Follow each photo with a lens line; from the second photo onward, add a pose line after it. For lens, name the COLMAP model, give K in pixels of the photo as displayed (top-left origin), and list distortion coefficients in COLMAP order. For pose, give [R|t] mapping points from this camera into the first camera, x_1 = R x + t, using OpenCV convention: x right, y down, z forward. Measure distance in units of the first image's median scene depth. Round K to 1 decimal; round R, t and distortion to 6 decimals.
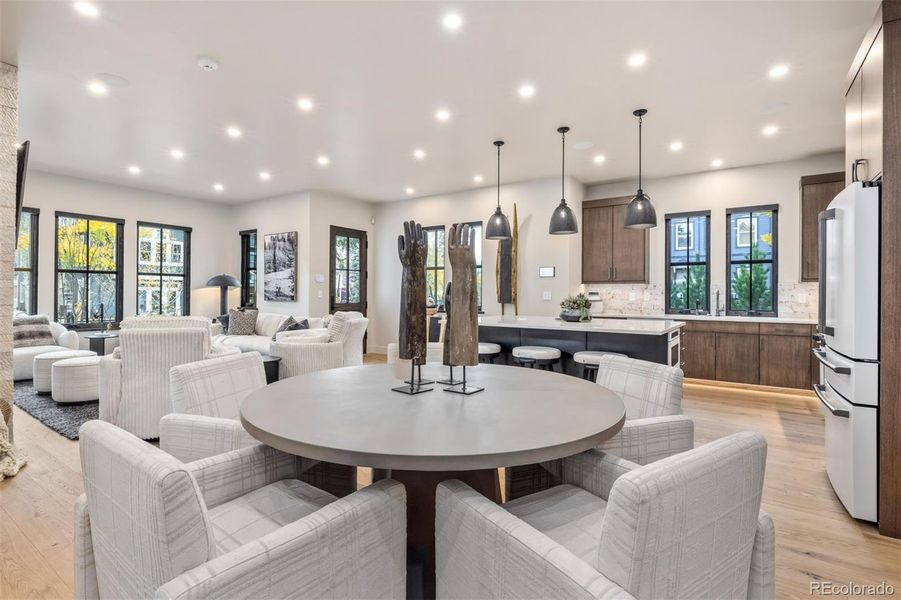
lens RADIAL K [[445.0, 0, 453.5], [0, 445.0, 294.8], [0, 0, 1]] dist [-0.001201, -0.000705]
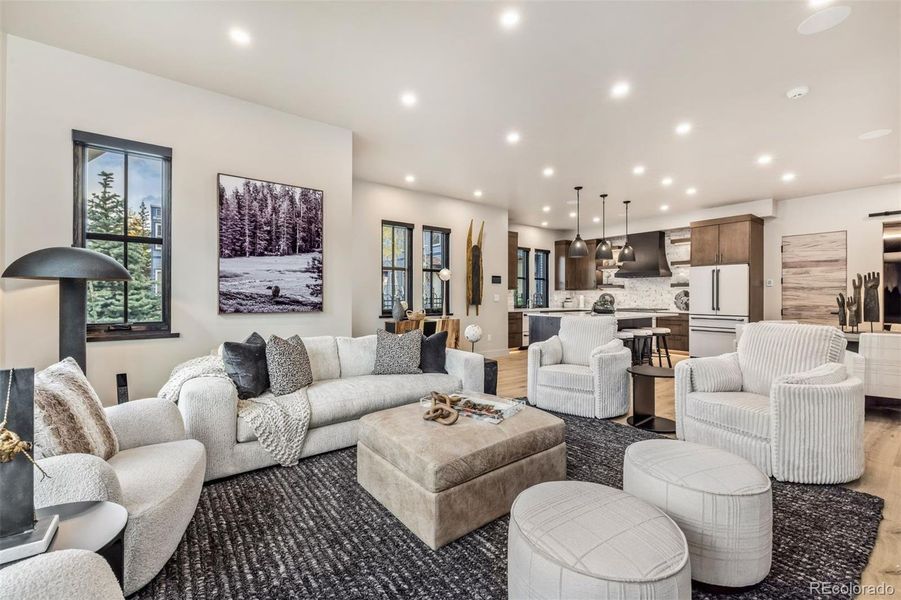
lens RADIAL K [[380.0, 0, 446.2], [0, 380.0, 298.5], [0, 0, 1]] dist [0.000417, 0.000537]
pose [[0.308259, -0.011936, 0.951227, -0.765266], [-0.001852, 0.999912, 0.013146, -0.009291], [-0.951301, -0.005814, 0.308210, 0.684031]]
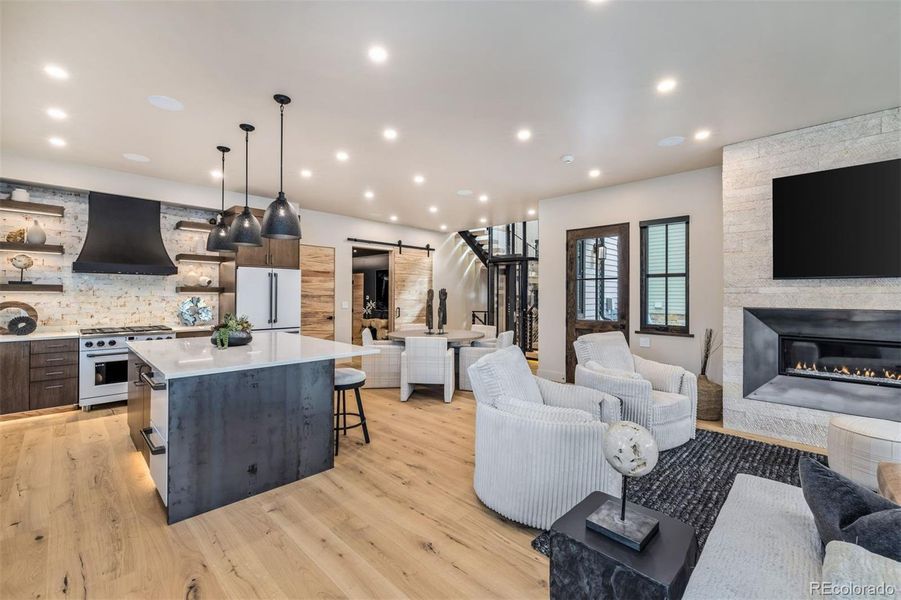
lens RADIAL K [[380.0, 0, 450.5], [0, 380.0, 294.4], [0, 0, 1]] dist [0.000417, 0.000537]
pose [[-0.987602, -0.011246, 0.156578, -0.171162], [-0.011808, 0.999927, -0.002663, -0.028080], [-0.156536, -0.004479, -0.987662, 1.026765]]
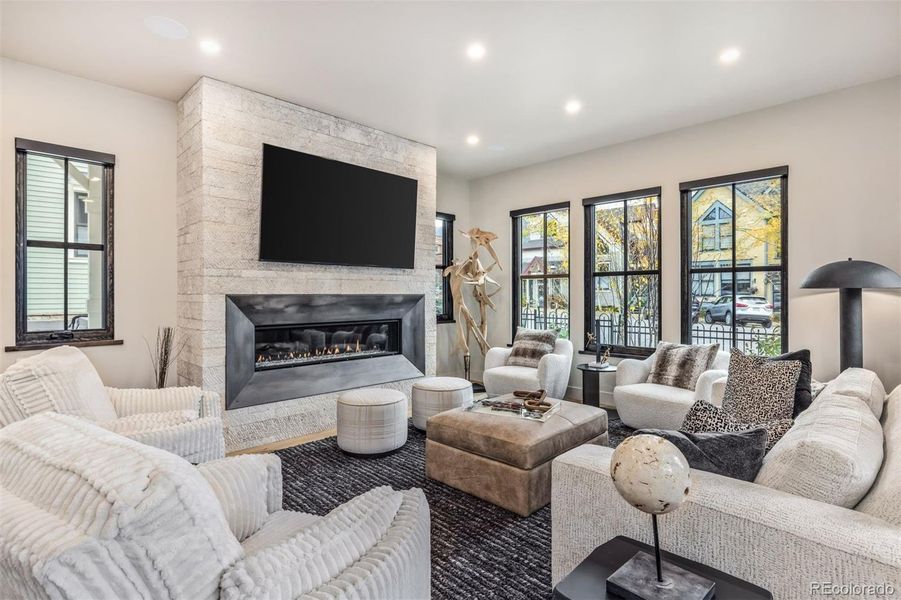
lens RADIAL K [[445.0, 0, 447.1], [0, 445.0, 295.1], [0, 0, 1]] dist [-0.001201, -0.000705]
pose [[-0.188813, -0.005500, -0.981998, -0.064746], [0.002273, 0.999979, -0.006037, -0.012947], [0.982011, -0.003372, -0.188796, 0.779223]]
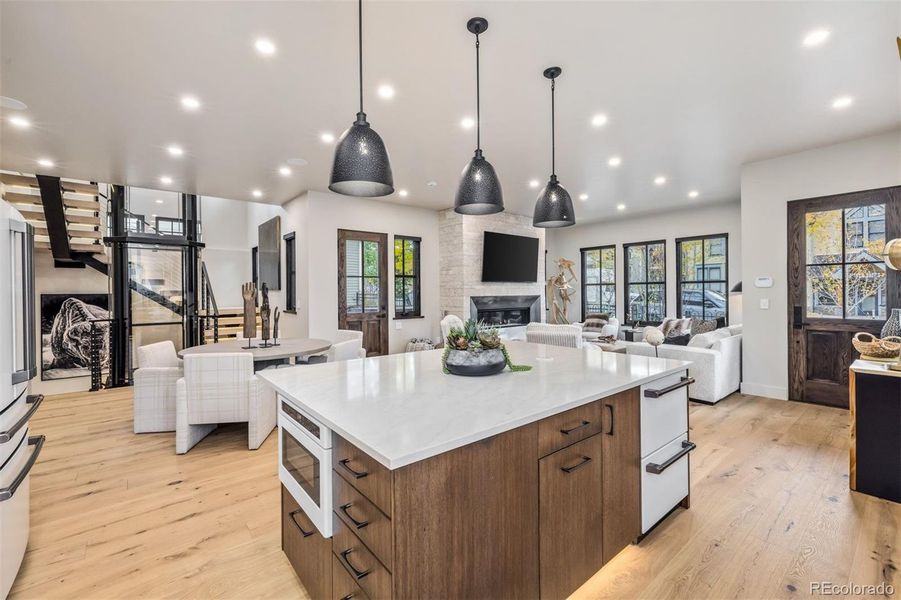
lens RADIAL K [[380.0, 0, 447.2], [0, 380.0, 296.2], [0, 0, 1]] dist [0.000417, 0.000537]
pose [[-0.277747, 0.004199, -0.960645, 0.434754], [0.009949, 0.999949, 0.001494, -0.019364], [0.960603, -0.009143, -0.277775, 0.669011]]
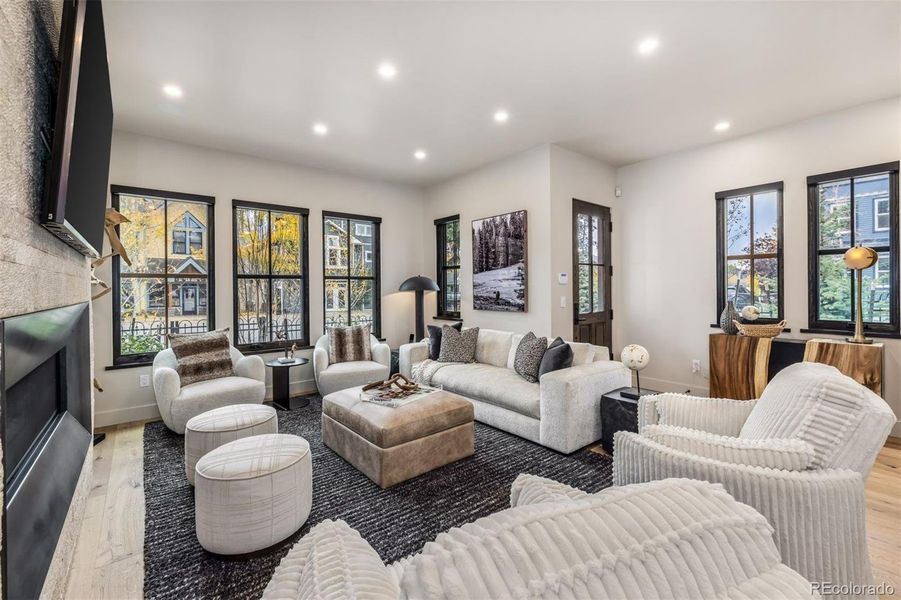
lens RADIAL K [[380.0, 0, 447.2], [0, 380.0, 292.1], [0, 0, 1]] dist [0.000417, 0.000537]
pose [[0.960121, -0.013785, -0.279244, -0.304341], [0.016384, 0.999841, 0.006974, -0.021983], [0.279103, -0.011271, 0.960195, 0.401493]]
